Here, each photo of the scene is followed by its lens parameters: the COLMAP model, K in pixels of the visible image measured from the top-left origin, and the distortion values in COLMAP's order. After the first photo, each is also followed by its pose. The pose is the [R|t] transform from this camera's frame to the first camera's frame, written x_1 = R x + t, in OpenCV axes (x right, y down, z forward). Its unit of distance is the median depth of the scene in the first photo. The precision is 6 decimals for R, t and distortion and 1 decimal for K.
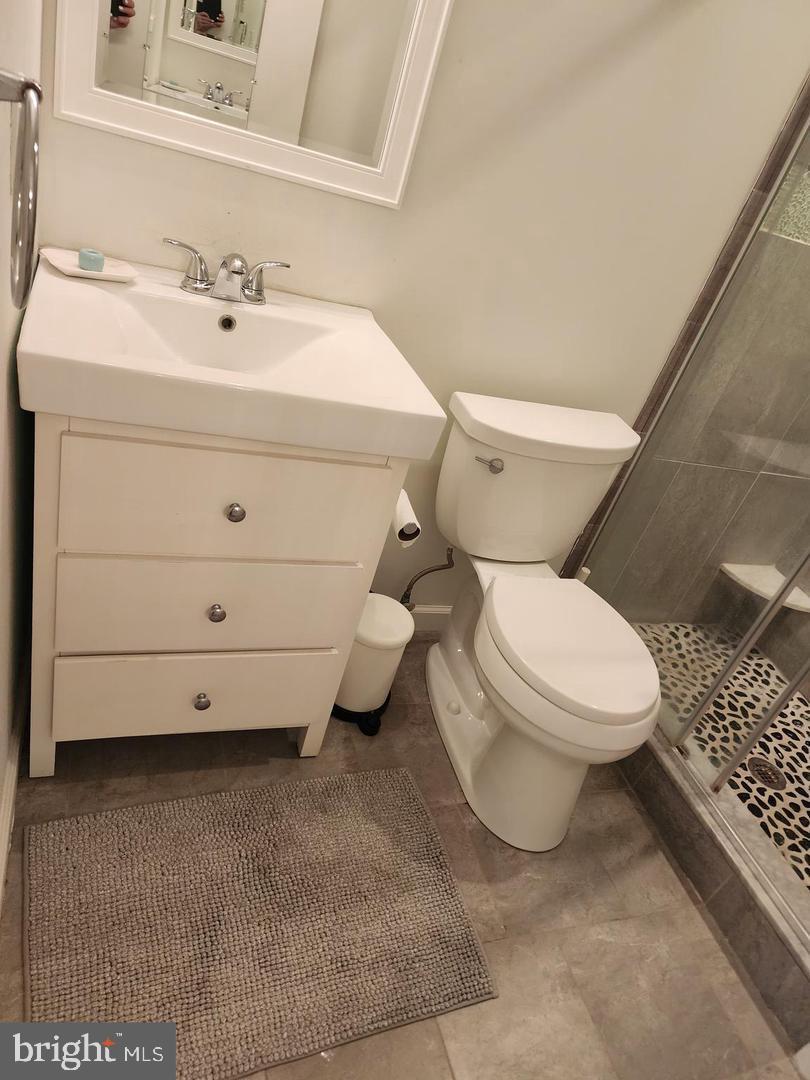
lens RADIAL K [[722.0, 0, 411.7], [0, 722.0, 538.9], [0, 0, 1]] dist [0.074593, -0.061642]
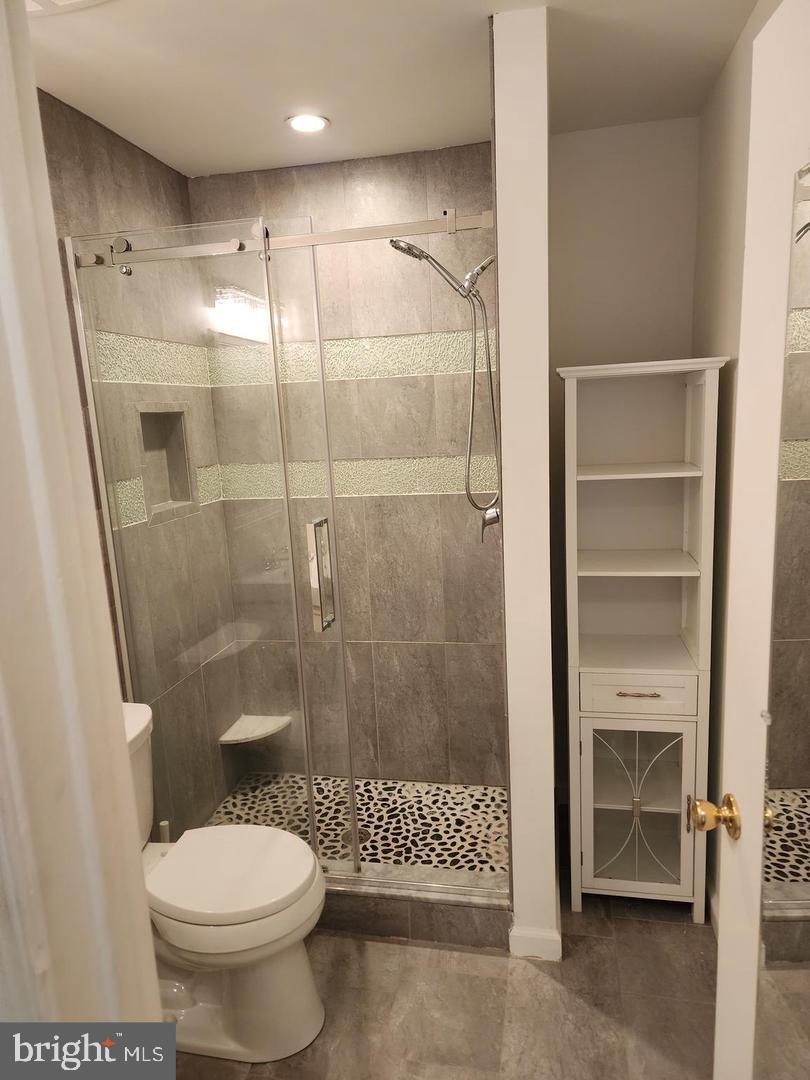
lens RADIAL K [[716.3, 0, 401.6], [0, 716.3, 551.0], [0, 0, 1]] dist [0.081931, -0.071518]
pose [[0.466769, -0.456946, 0.757184, -0.249717], [0.620747, 0.779111, 0.087516, -0.156661], [-0.629920, 0.429170, 0.647313, -0.137333]]
